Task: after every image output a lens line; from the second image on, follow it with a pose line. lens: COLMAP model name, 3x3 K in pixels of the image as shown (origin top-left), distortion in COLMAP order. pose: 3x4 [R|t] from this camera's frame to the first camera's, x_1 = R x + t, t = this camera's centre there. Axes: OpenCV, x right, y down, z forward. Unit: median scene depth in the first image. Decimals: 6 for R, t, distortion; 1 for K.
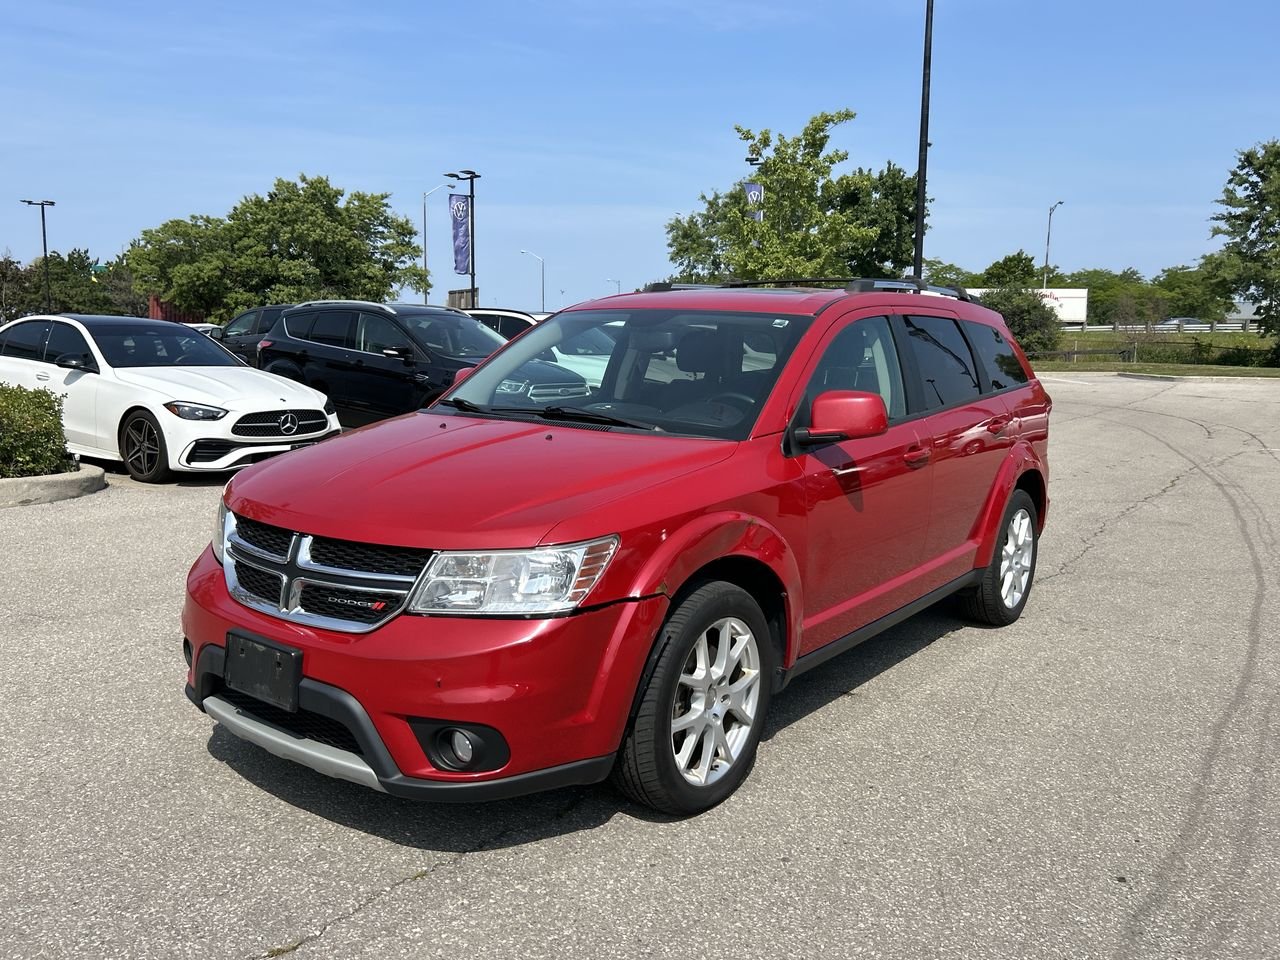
lens RADIAL K [[1065.3, 0, 627.5], [0, 1065.3, 492.6], [0, 0, 1]] dist [0.057572, -0.071380]
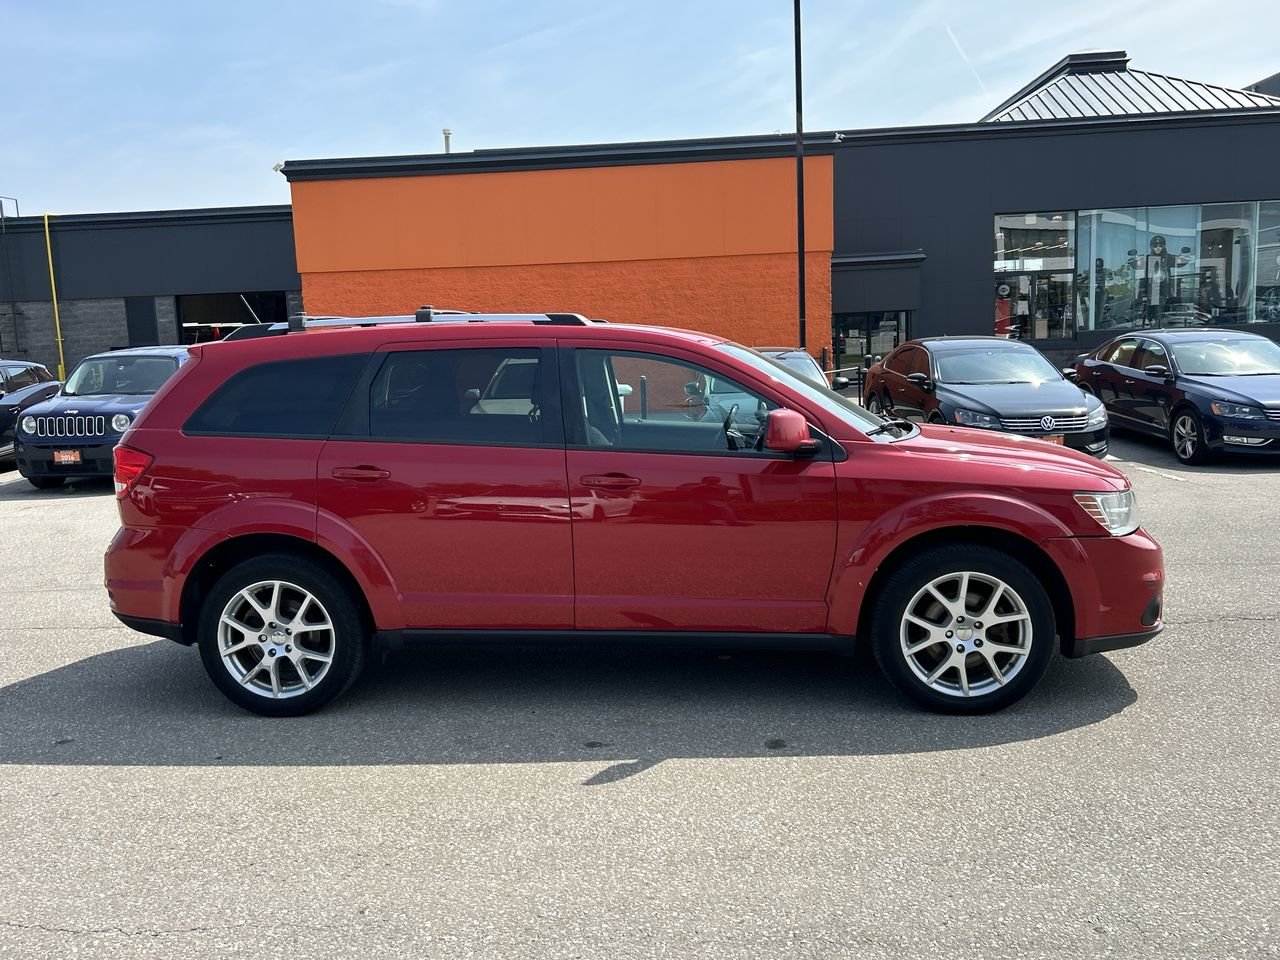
lens RADIAL K [[1065.3, 0, 629.4], [0, 1065.3, 479.9], [0, 0, 1]] dist [0.057572, -0.071380]
pose [[-0.531236, -0.112725, 0.839692, -0.336662], [0.142996, 0.964960, 0.220008, -0.110233], [-0.835069, 0.236949, -0.496502, 0.630383]]
